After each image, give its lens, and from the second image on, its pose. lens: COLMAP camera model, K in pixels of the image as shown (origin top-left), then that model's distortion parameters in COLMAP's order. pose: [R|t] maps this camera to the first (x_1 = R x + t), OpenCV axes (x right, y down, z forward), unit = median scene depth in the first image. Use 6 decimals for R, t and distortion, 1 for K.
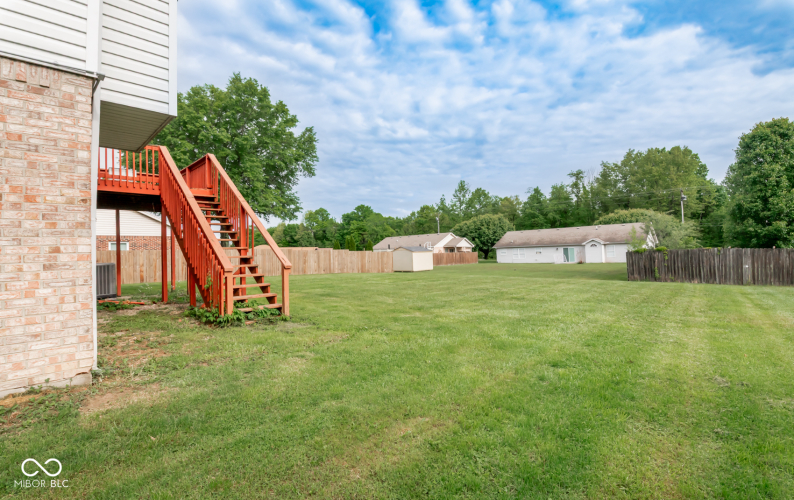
lens RADIAL K [[359.4, 0, 400.2], [0, 359.4, 248.0], [0, 0, 1]] dist [-0.018334, -0.004069]
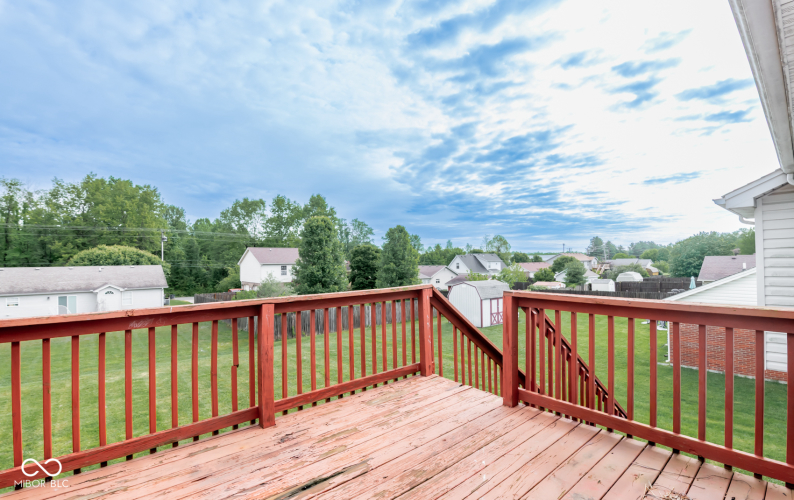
lens RADIAL K [[359.4, 0, 402.6], [0, 359.4, 252.9], [0, 0, 1]] dist [-0.018334, -0.004069]
pose [[0.109368, 0.048275, 0.992828, -0.172586], [-0.004622, 0.998834, -0.048058, -0.050540], [-0.993991, 0.000668, 0.109463, 0.174309]]
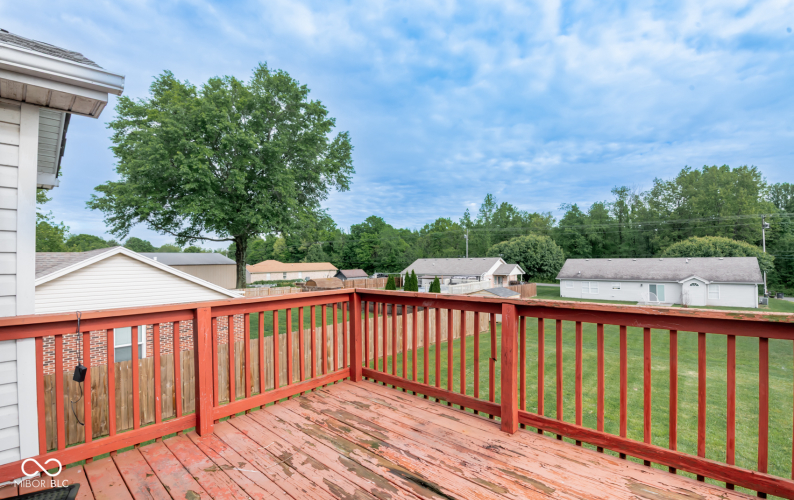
lens RADIAL K [[359.4, 0, 399.5], [0, 359.4, 253.0], [0, 0, 1]] dist [-0.018334, -0.004069]
pose [[0.999454, 0.019745, 0.026510, -0.136936], [-0.019698, 0.999804, -0.002037, -0.052229], [-0.026545, 0.001513, 0.999646, 0.148926]]
